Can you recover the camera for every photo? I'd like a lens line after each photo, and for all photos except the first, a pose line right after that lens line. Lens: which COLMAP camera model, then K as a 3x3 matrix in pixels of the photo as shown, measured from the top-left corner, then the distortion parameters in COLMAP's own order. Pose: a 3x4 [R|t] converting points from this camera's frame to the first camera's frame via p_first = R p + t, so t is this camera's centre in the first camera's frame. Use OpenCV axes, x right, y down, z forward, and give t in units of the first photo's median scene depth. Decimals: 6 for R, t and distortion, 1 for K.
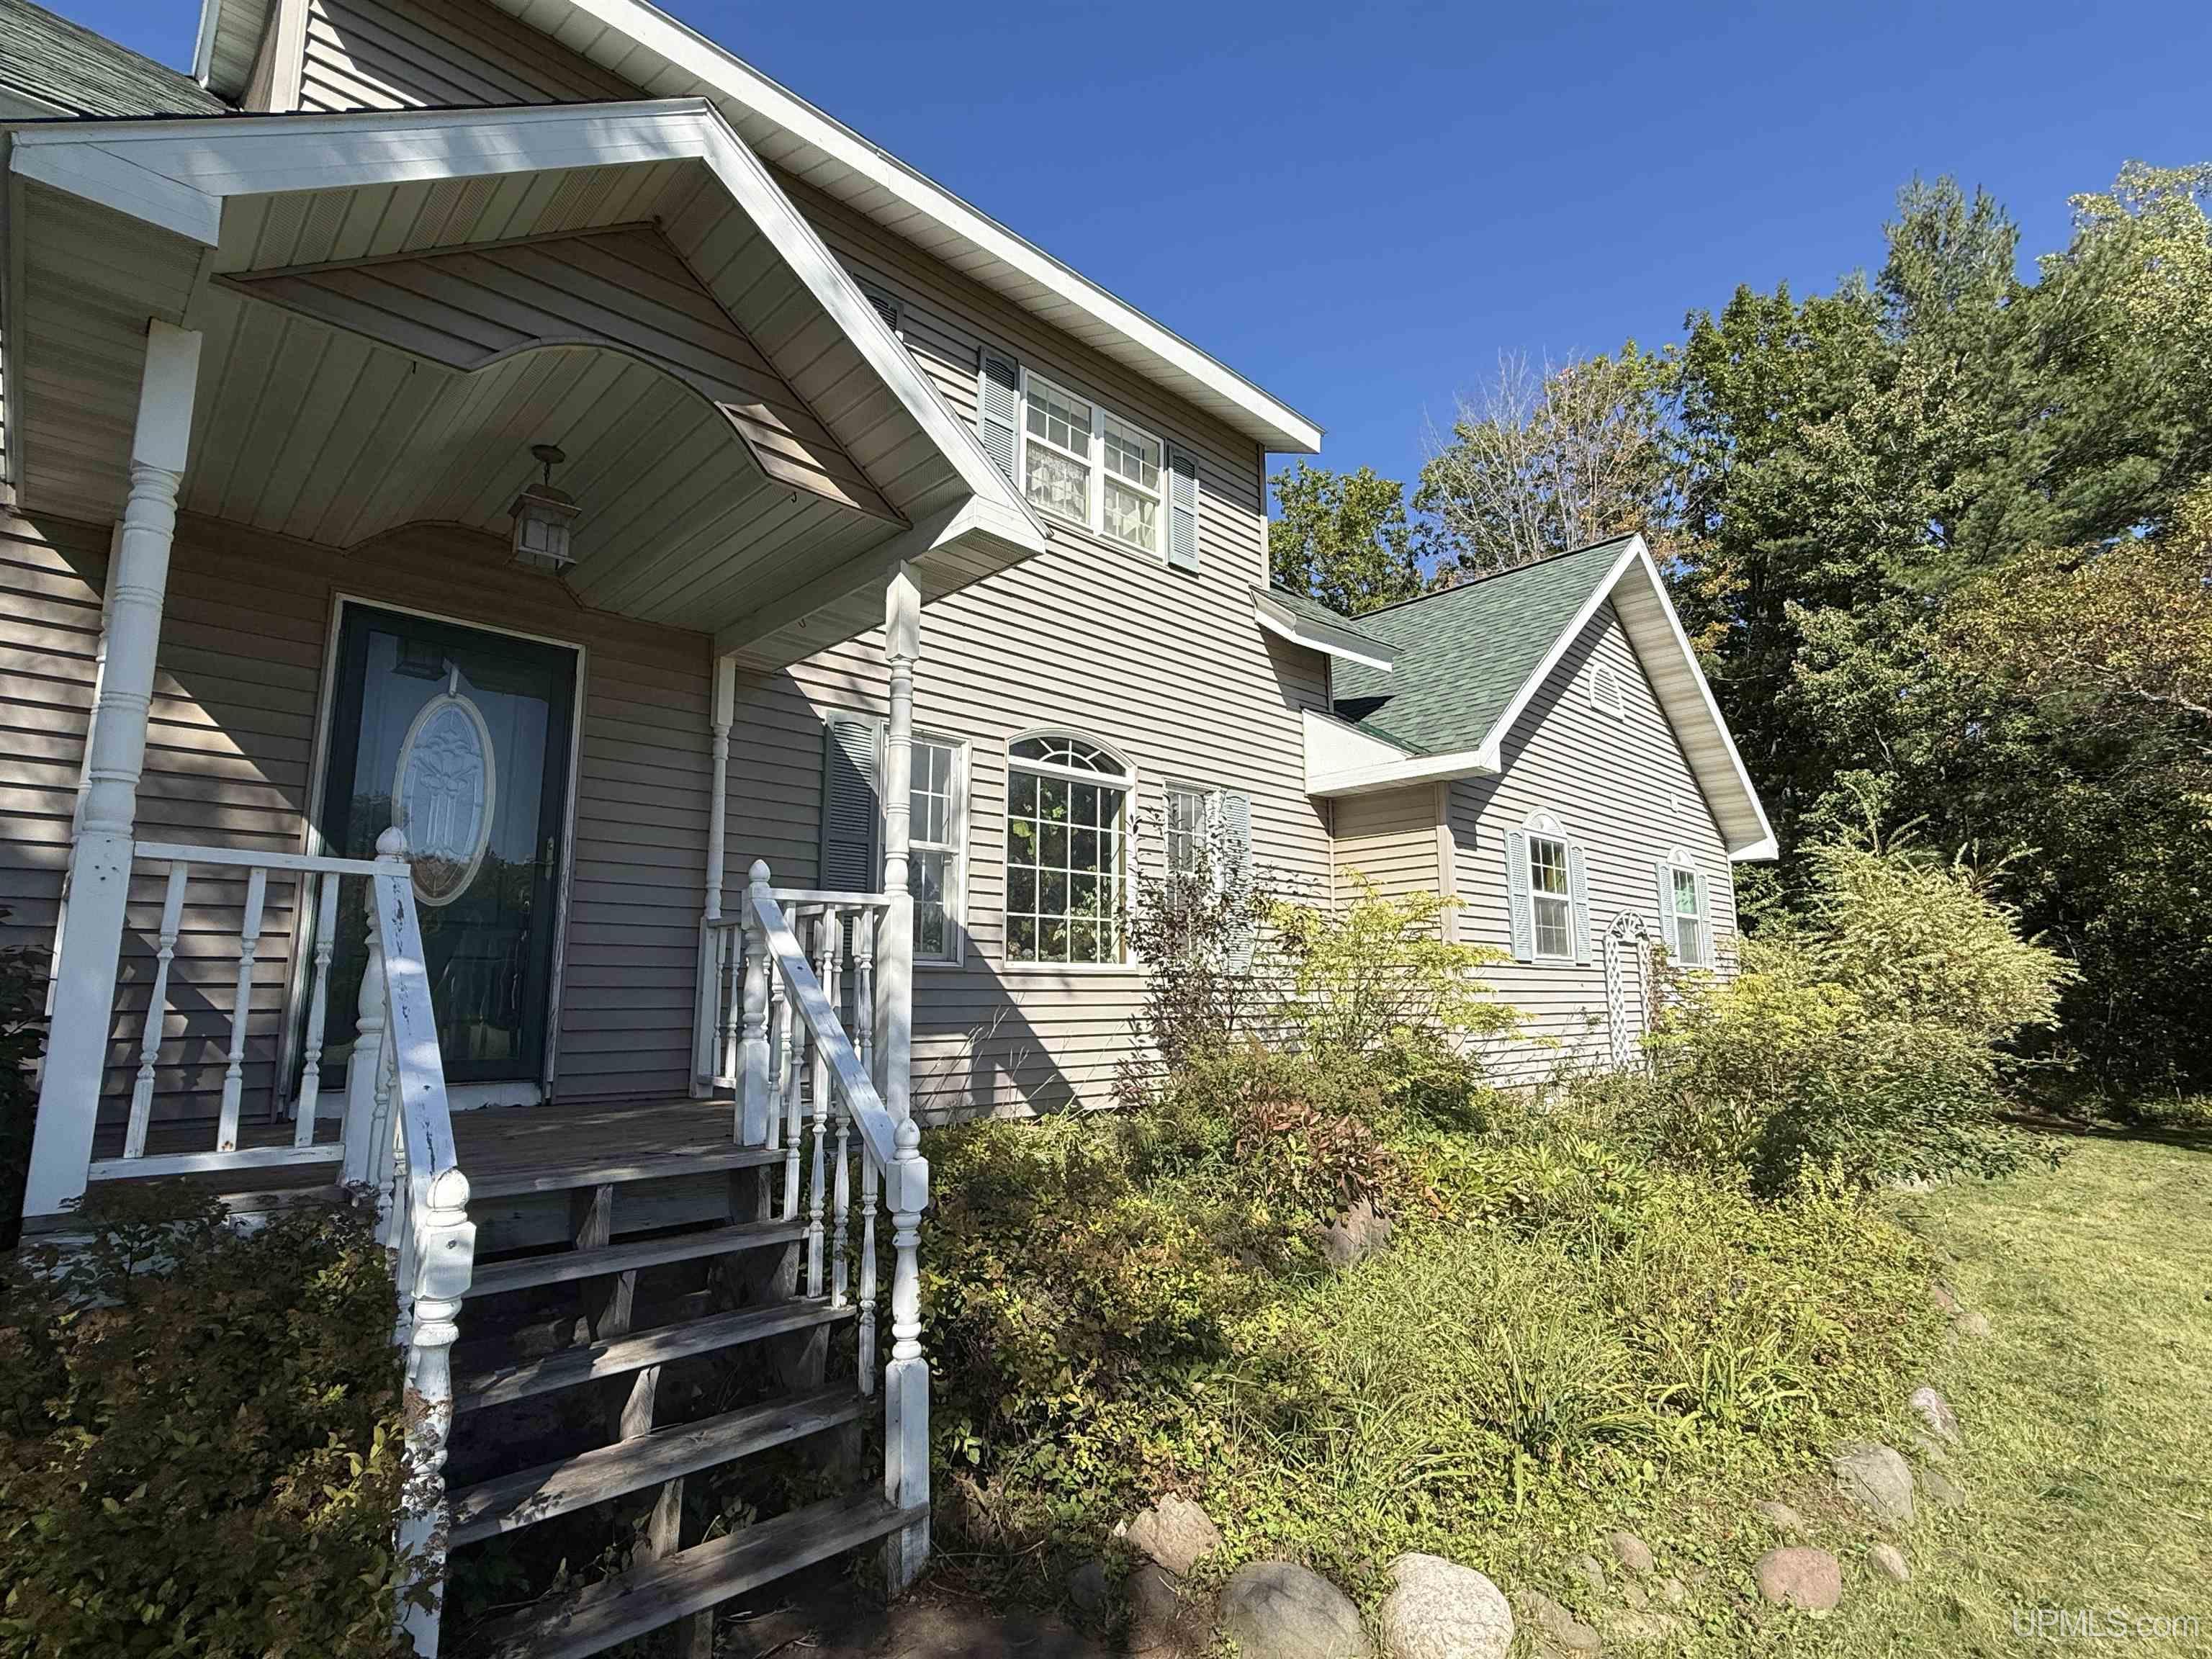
lens RADIAL K [[1086.4, 0, 1103.4], [0, 1086.4, 828.4], [0, 0, 1]] dist [0.000488, 0.000006]
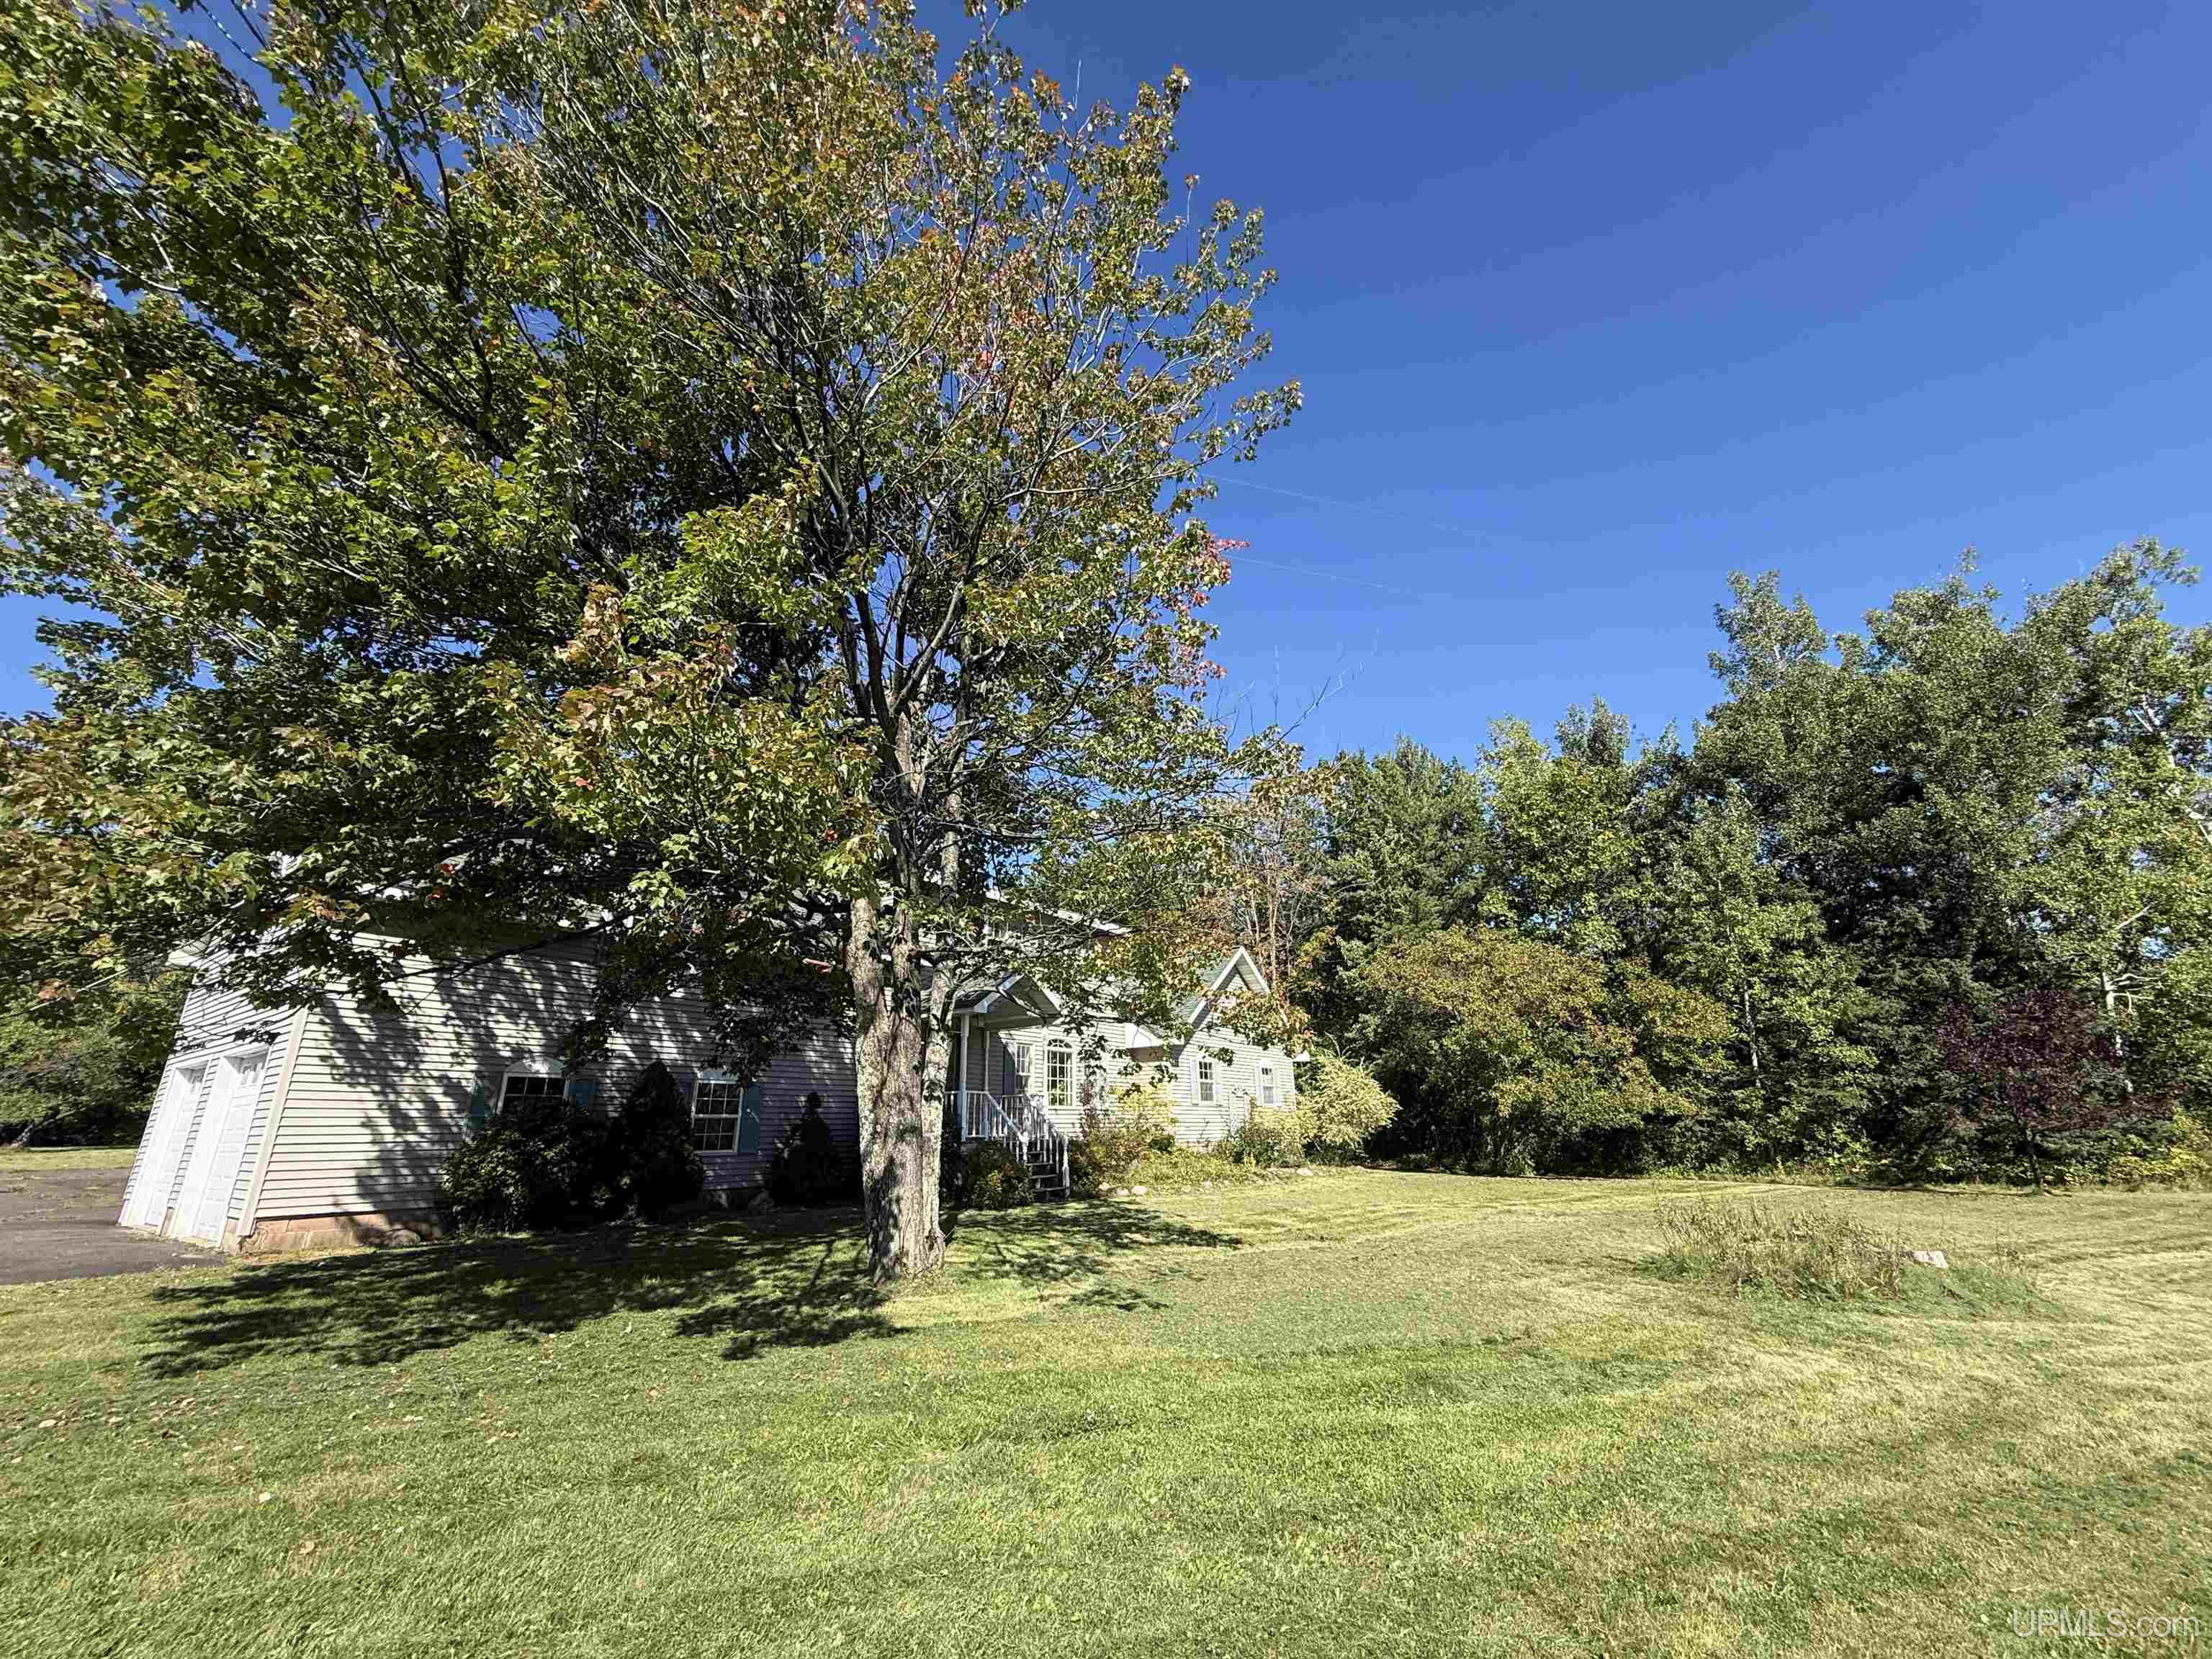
lens RADIAL K [[881.2, 0, 1106.3], [0, 881.2, 832.0], [0, 0, 1]] dist [-0.002807, 0.000577]
pose [[0.987351, 0.037510, 0.154048, -0.335847], [-0.009364, 0.983712, -0.179508, -0.228492], [-0.158272, 0.175795, 0.971620, -1.869486]]
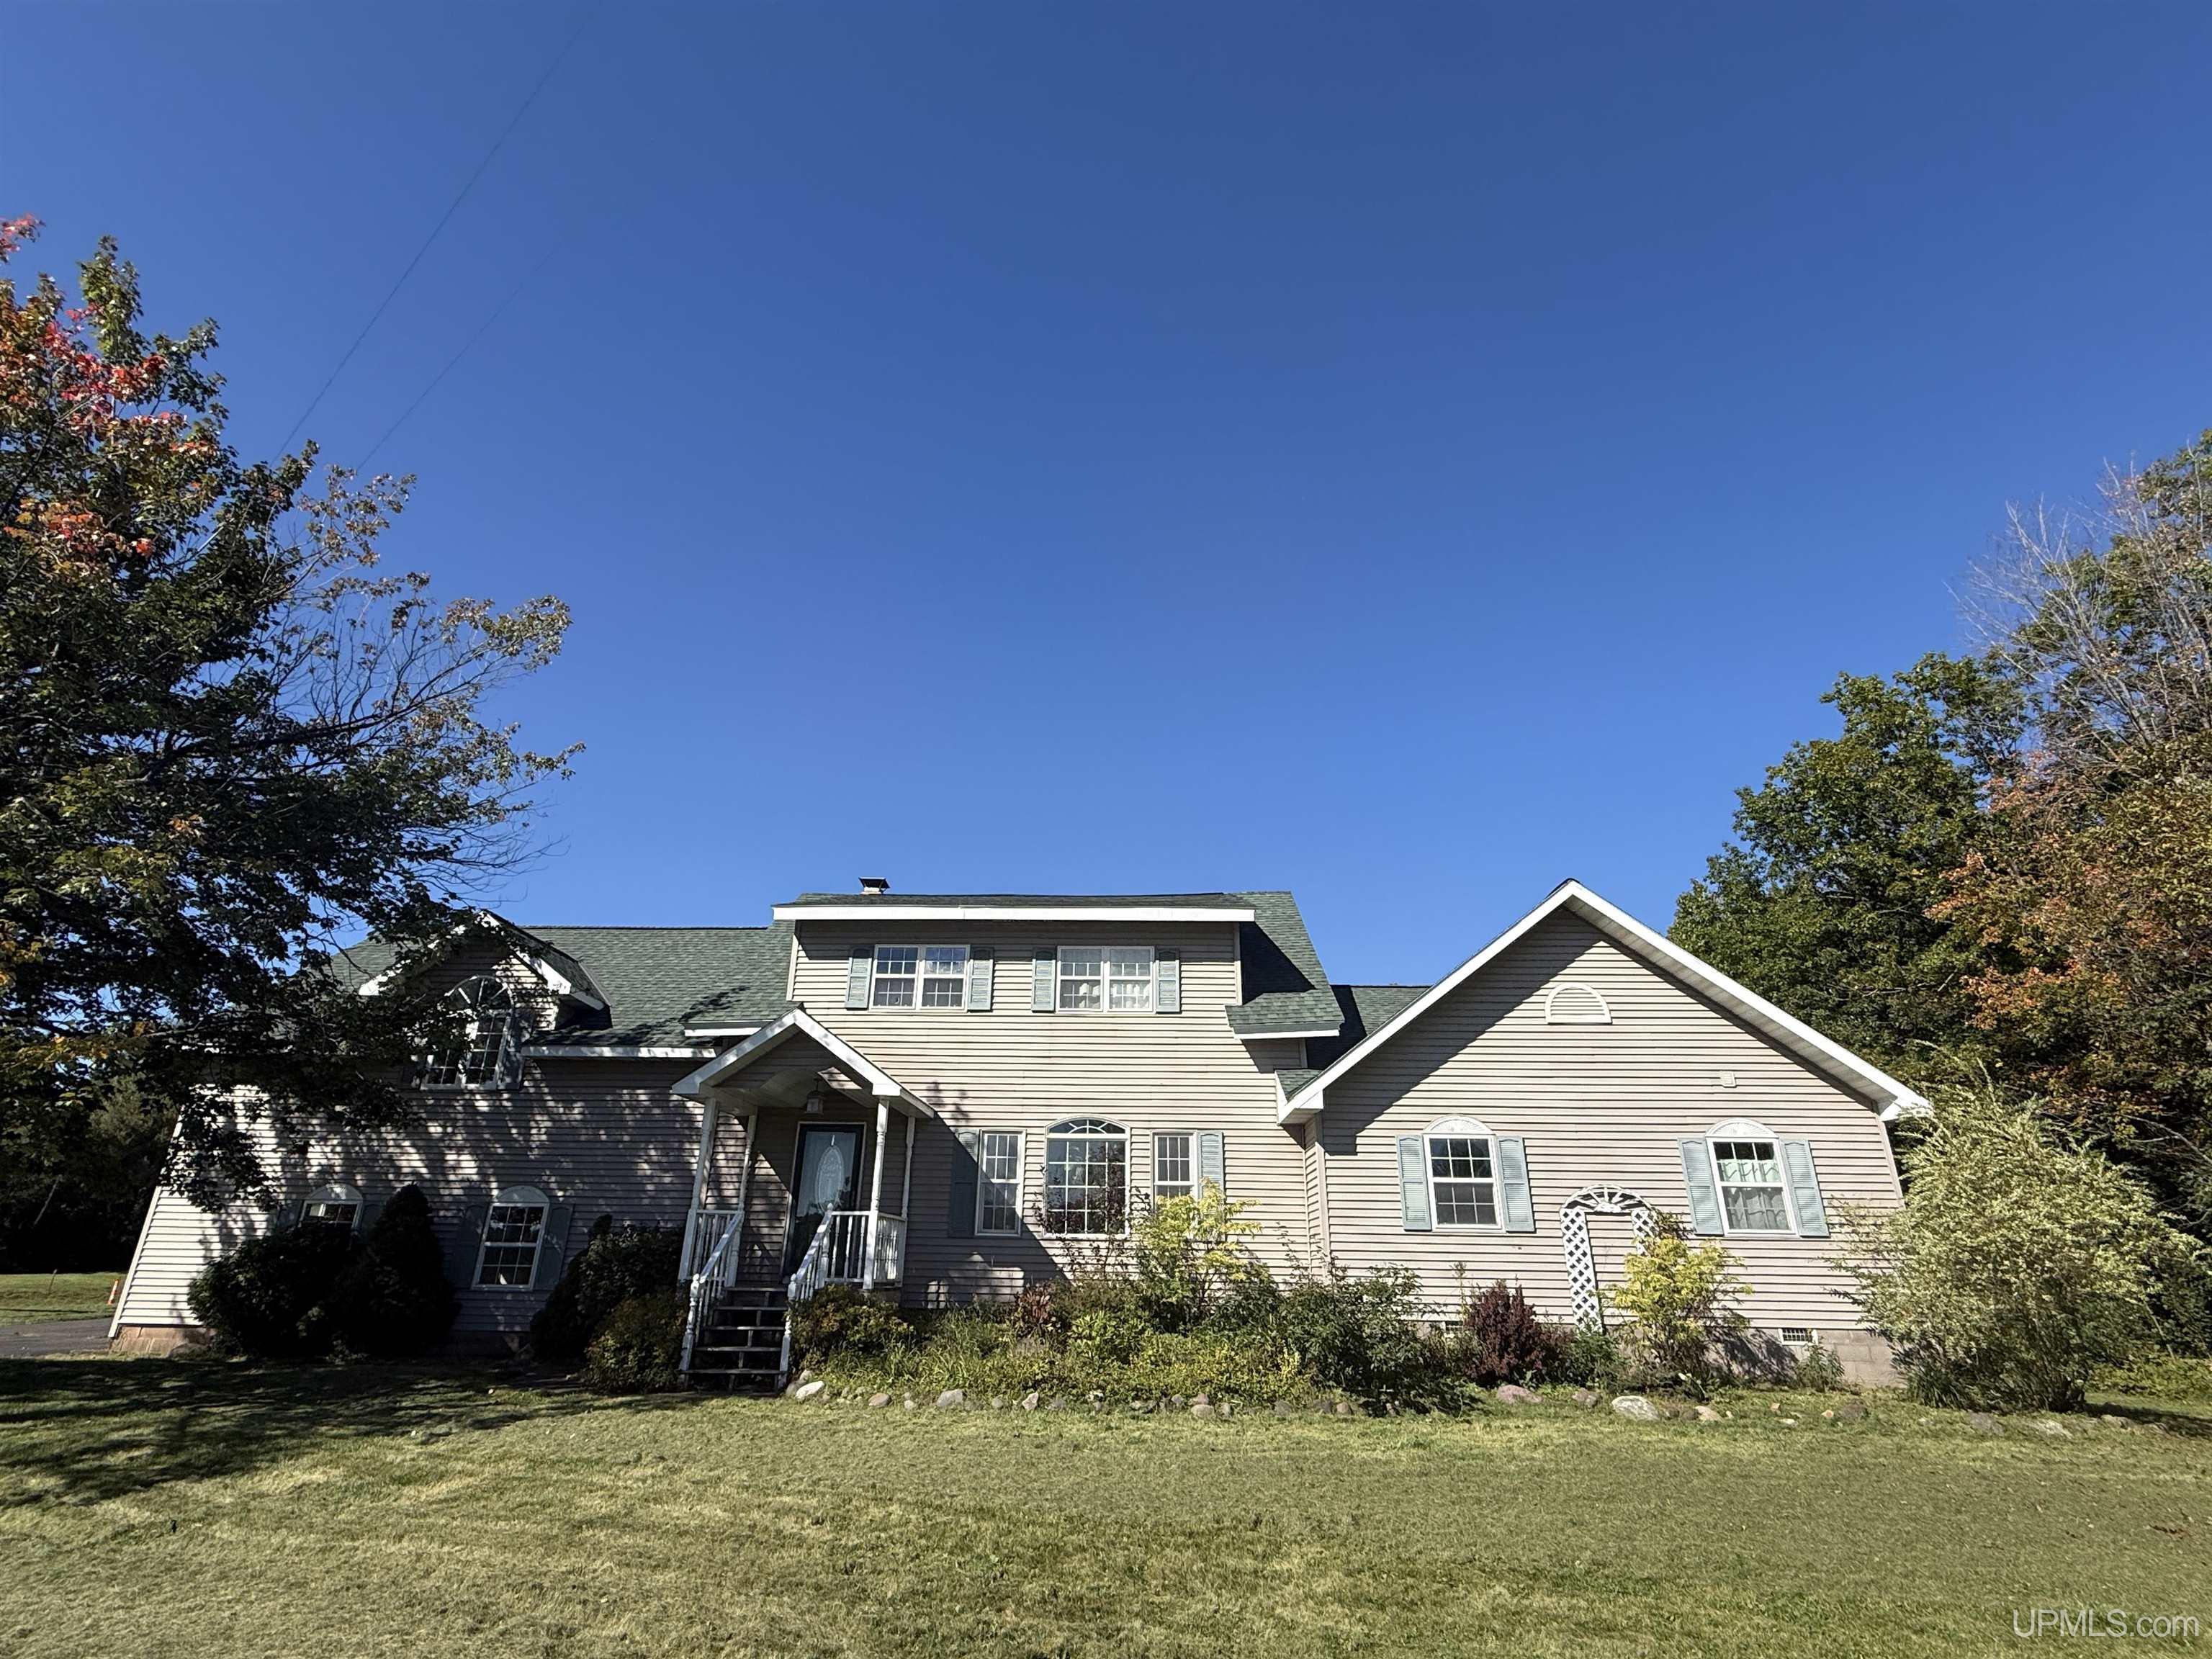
lens RADIAL K [[1086.4, 0, 1108.1], [0, 1086.4, 827.0], [0, 0, 1]] dist [0.000488, 0.000006]
pose [[0.675291, -0.267953, -0.687156, 1.554458], [0.094191, 0.955374, -0.279978, -0.031165], [0.731512, 0.124343, 0.670395, -0.425360]]
